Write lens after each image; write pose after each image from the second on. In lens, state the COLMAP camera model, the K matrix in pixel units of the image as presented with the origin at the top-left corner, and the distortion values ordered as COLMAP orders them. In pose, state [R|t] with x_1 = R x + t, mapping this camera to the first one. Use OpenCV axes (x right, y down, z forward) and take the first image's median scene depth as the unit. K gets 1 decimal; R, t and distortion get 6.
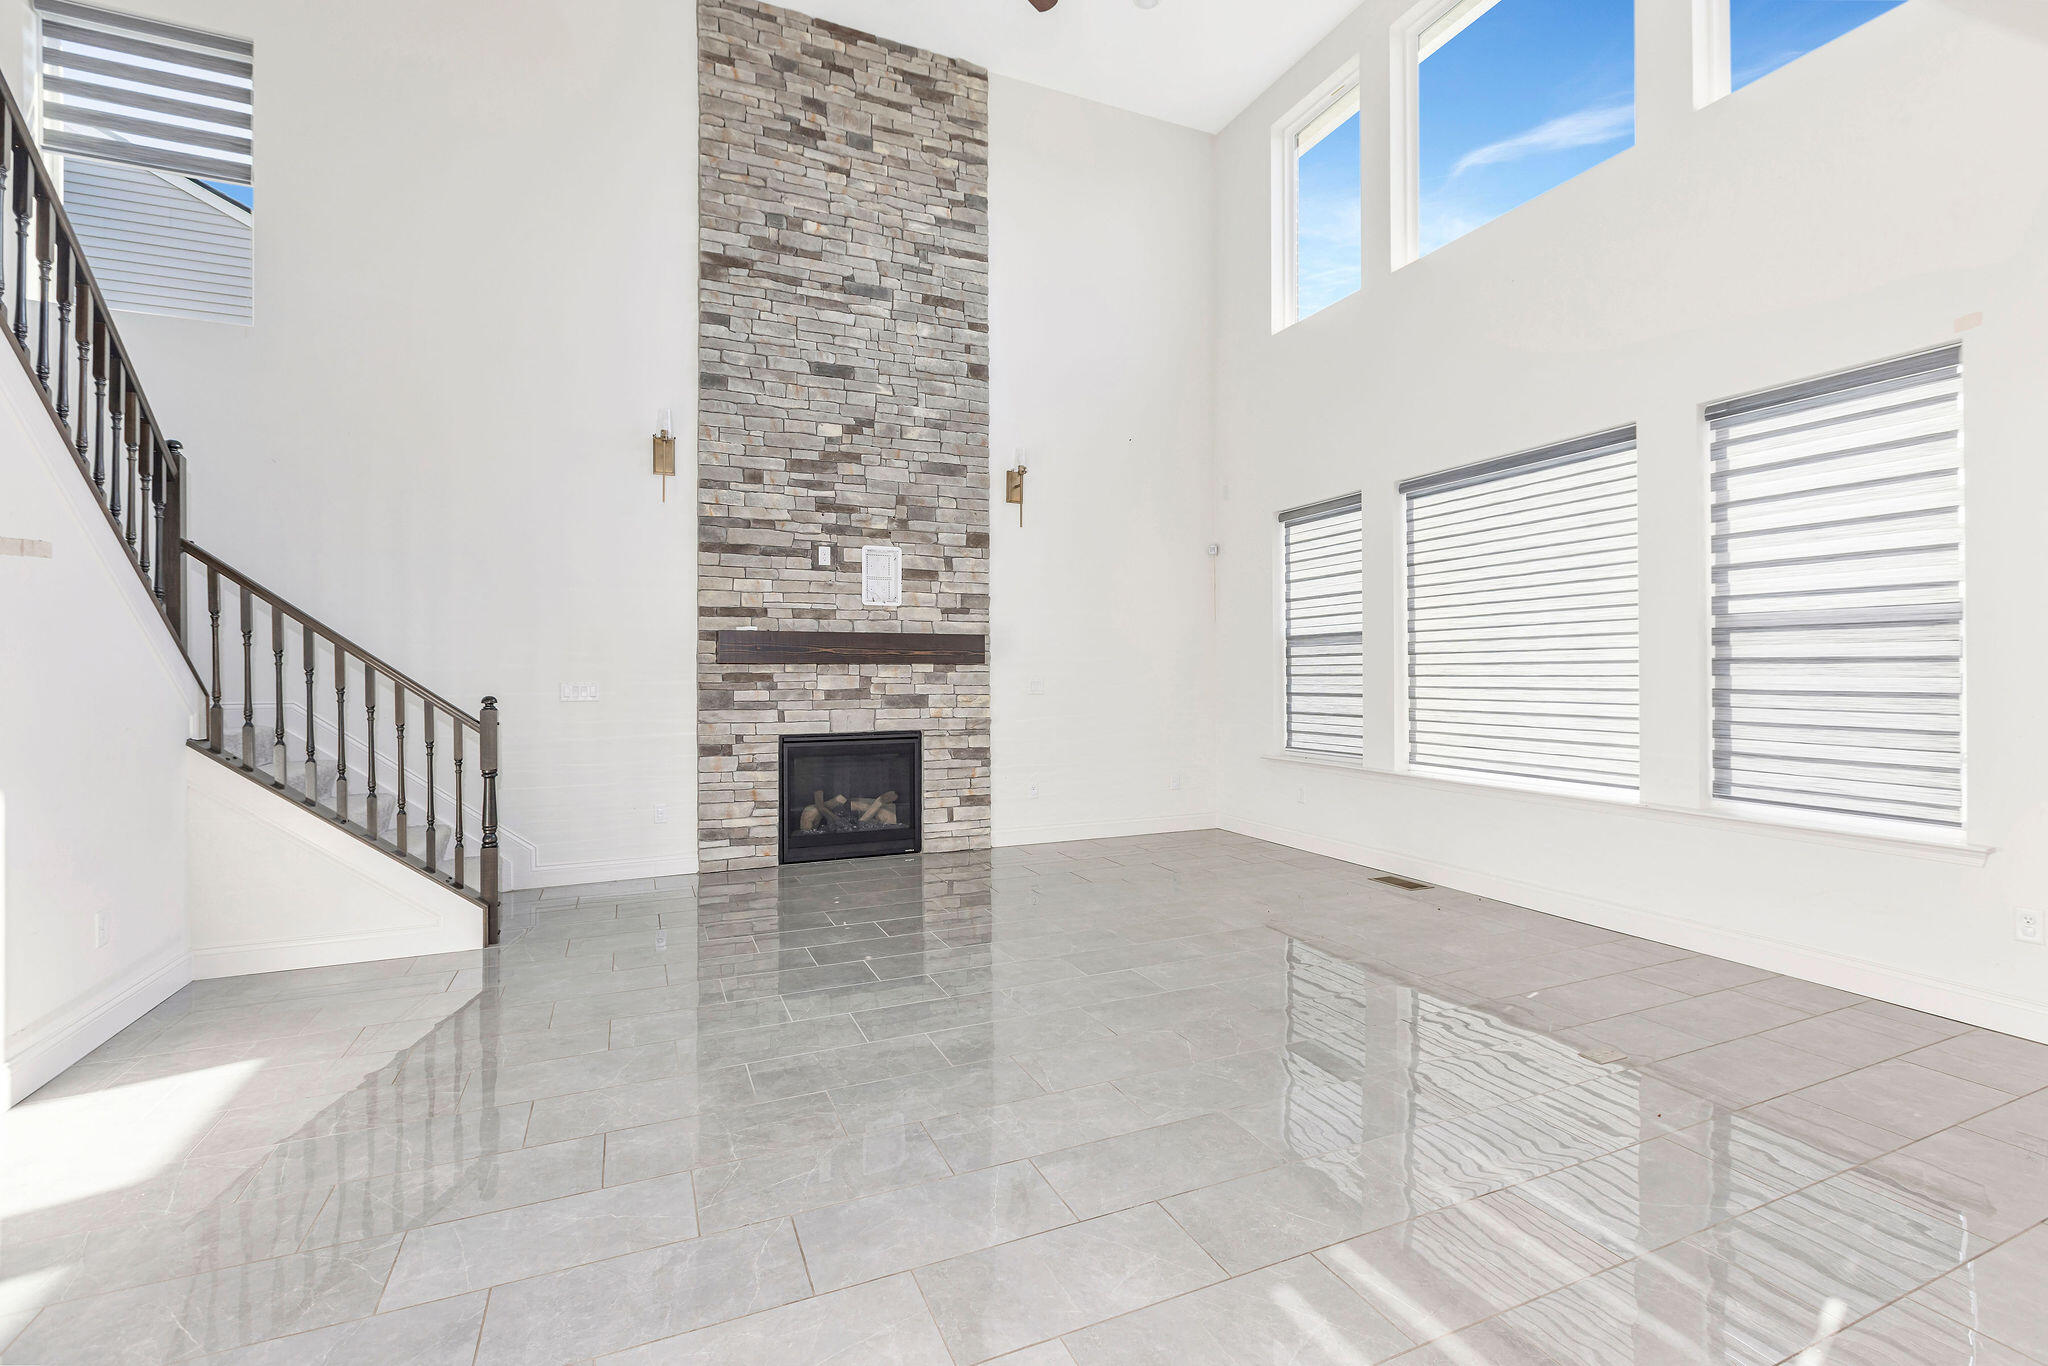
lens RADIAL K [[916.5, 0, 1023.8], [0, 916.5, 668.7], [0, 0, 1]] dist [0.001363, -0.000267]
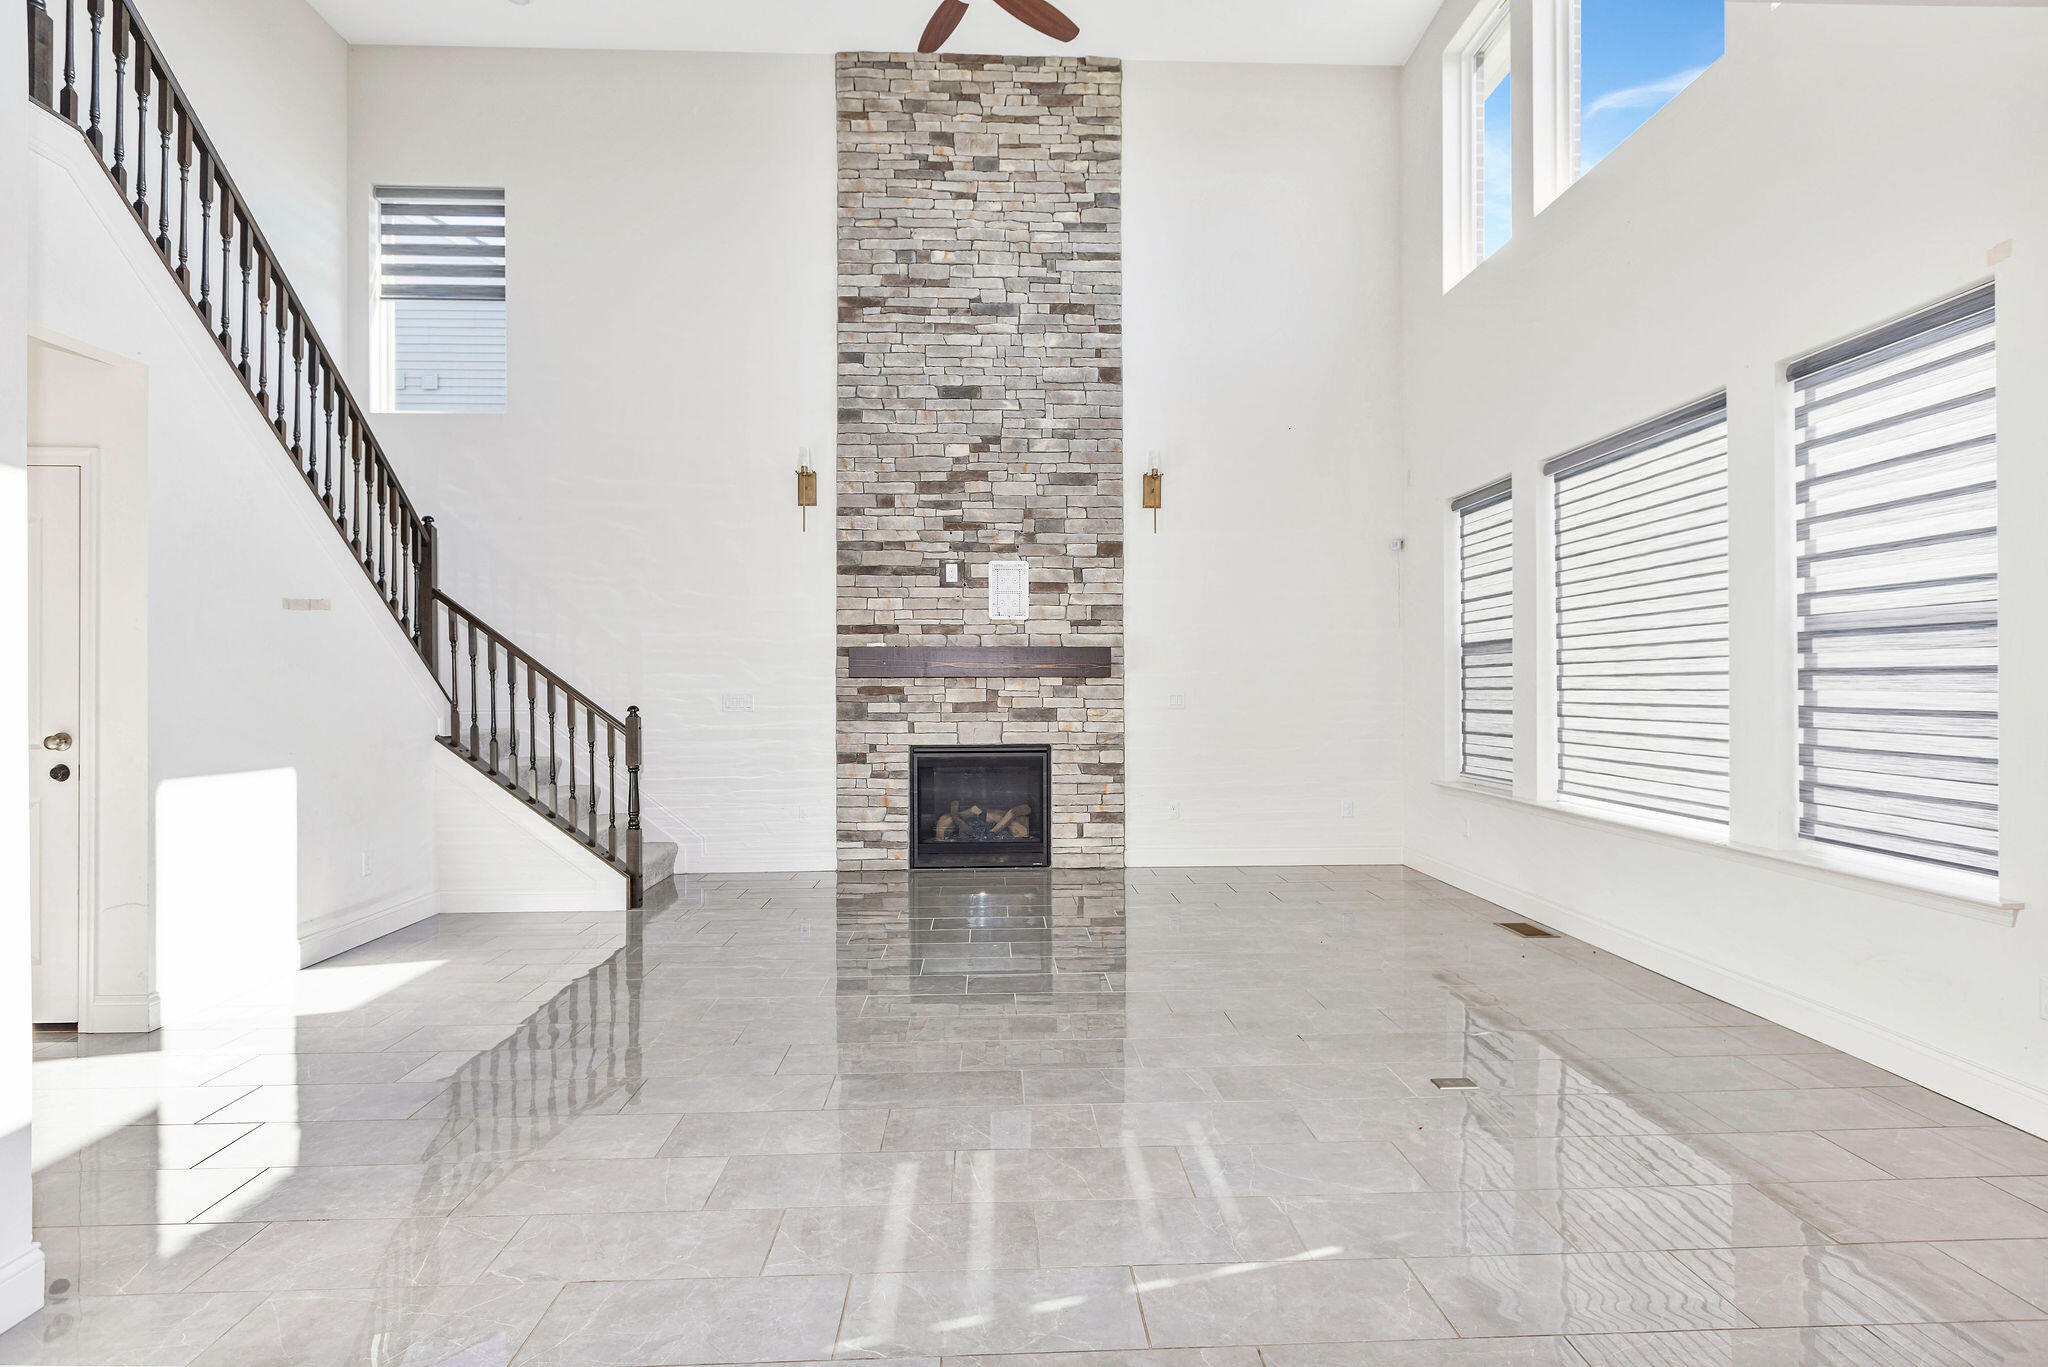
lens RADIAL K [[1089.6, 0, 1024.0], [0, 1089.6, 683.5], [0, 0, 1]] dist [-0.000403, 0.000290]
pose [[0.929158, -0.001289, -0.369681, 0.314184], [0.002414, 0.999994, 0.002579, -0.001528], [0.369676, -0.003289, 0.929155, -0.112067]]
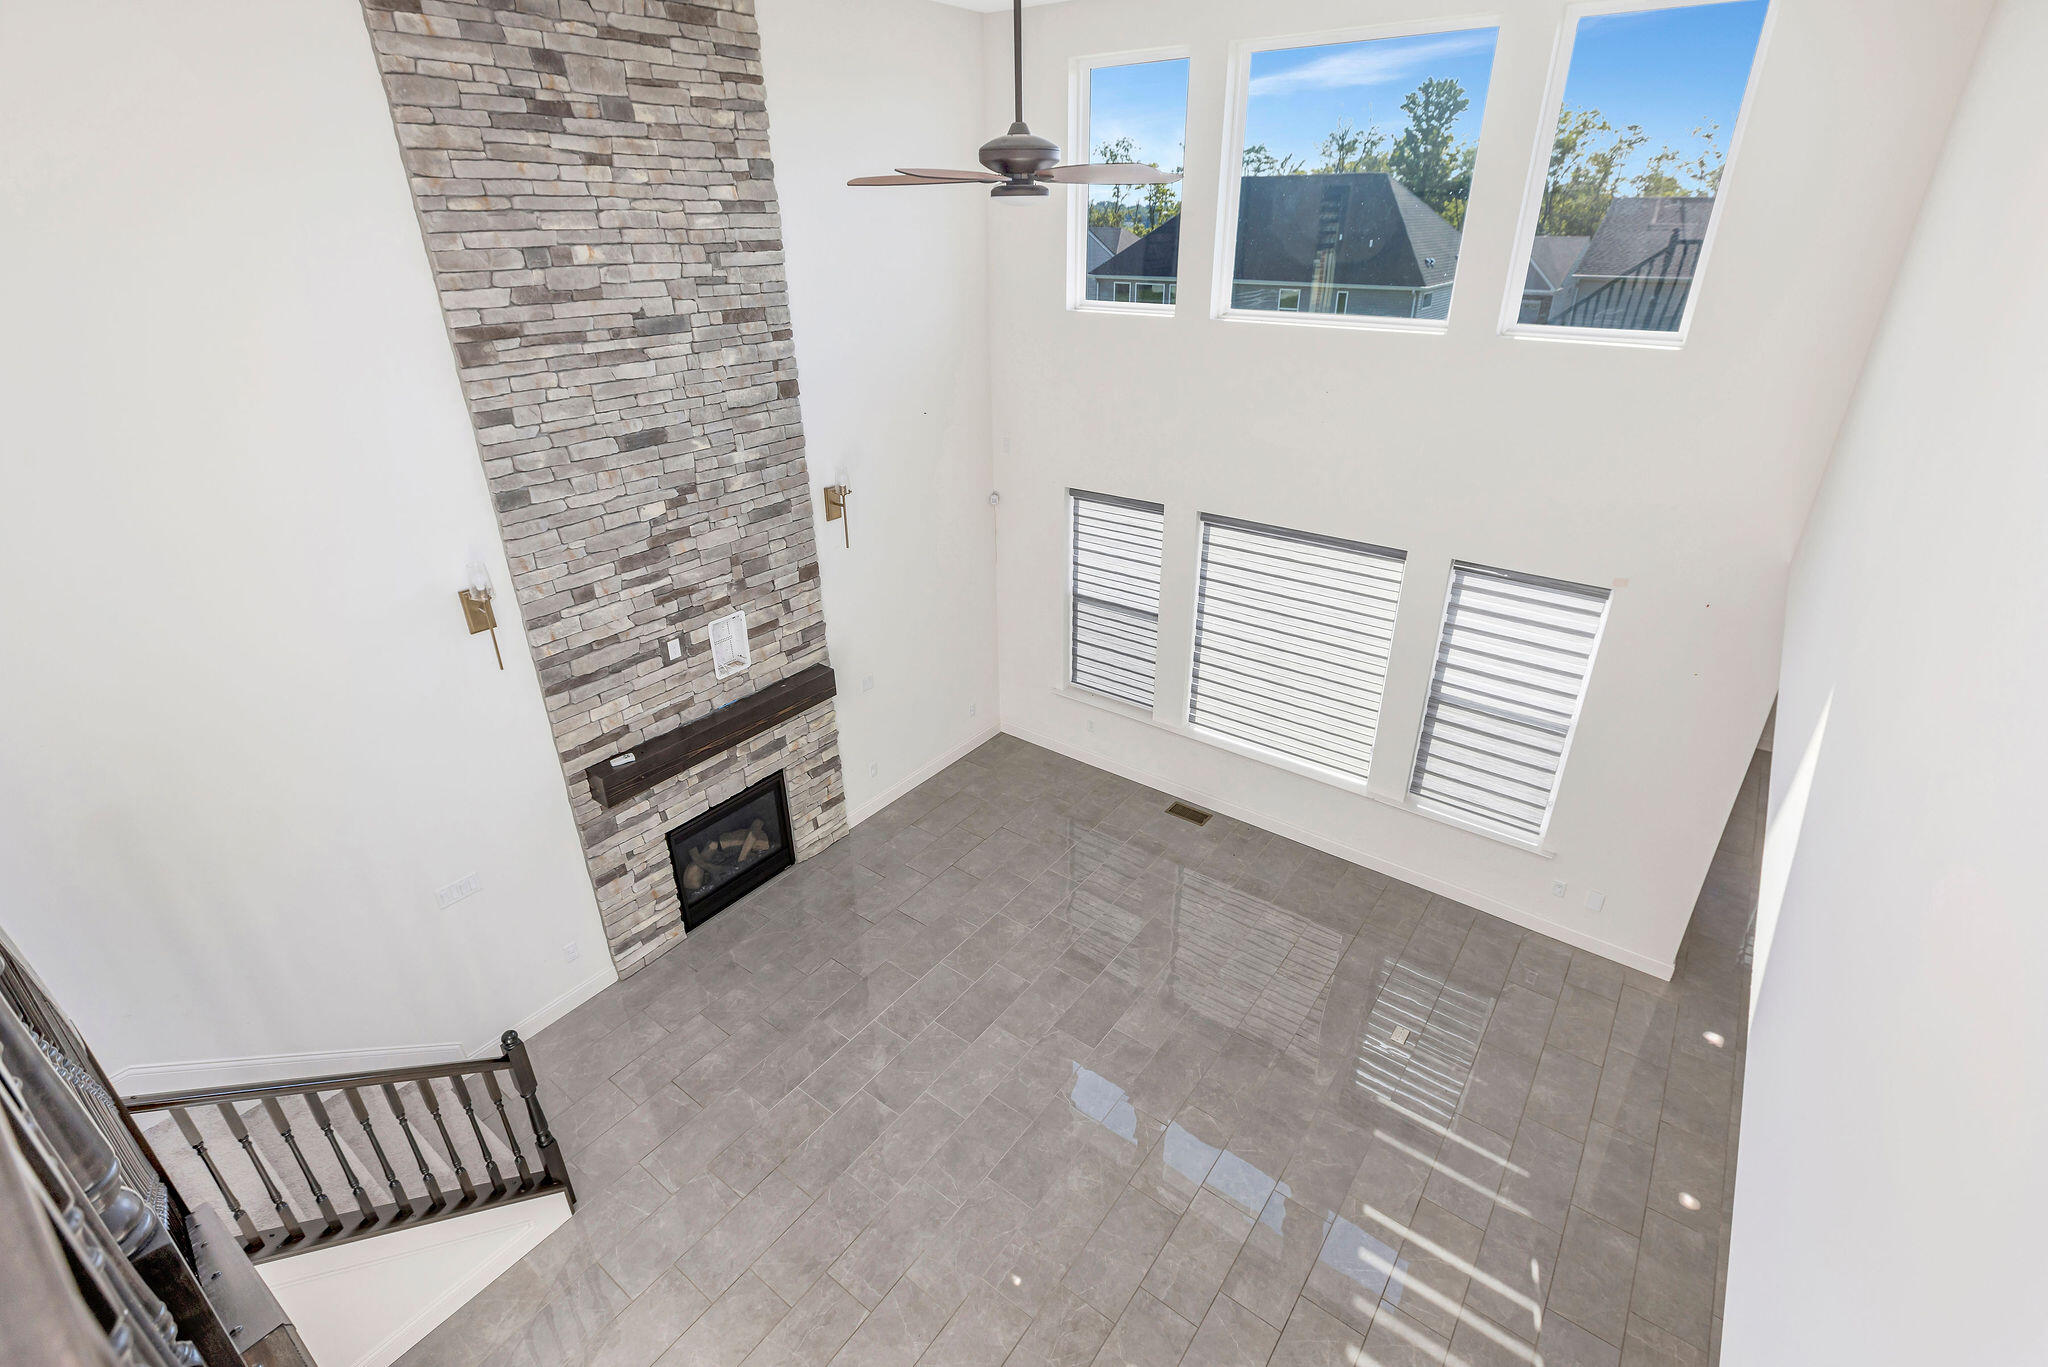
lens RADIAL K [[947.6, 0, 1026.5], [0, 947.6, 670.2], [0, 0, 1]] dist [0.000543, -0.000042]
pose [[0.868889, -0.222401, 0.442233, -0.335924], [0.002925, 0.895678, 0.444693, -0.523638], [-0.494998, -0.385095, 0.778895, 0.090490]]
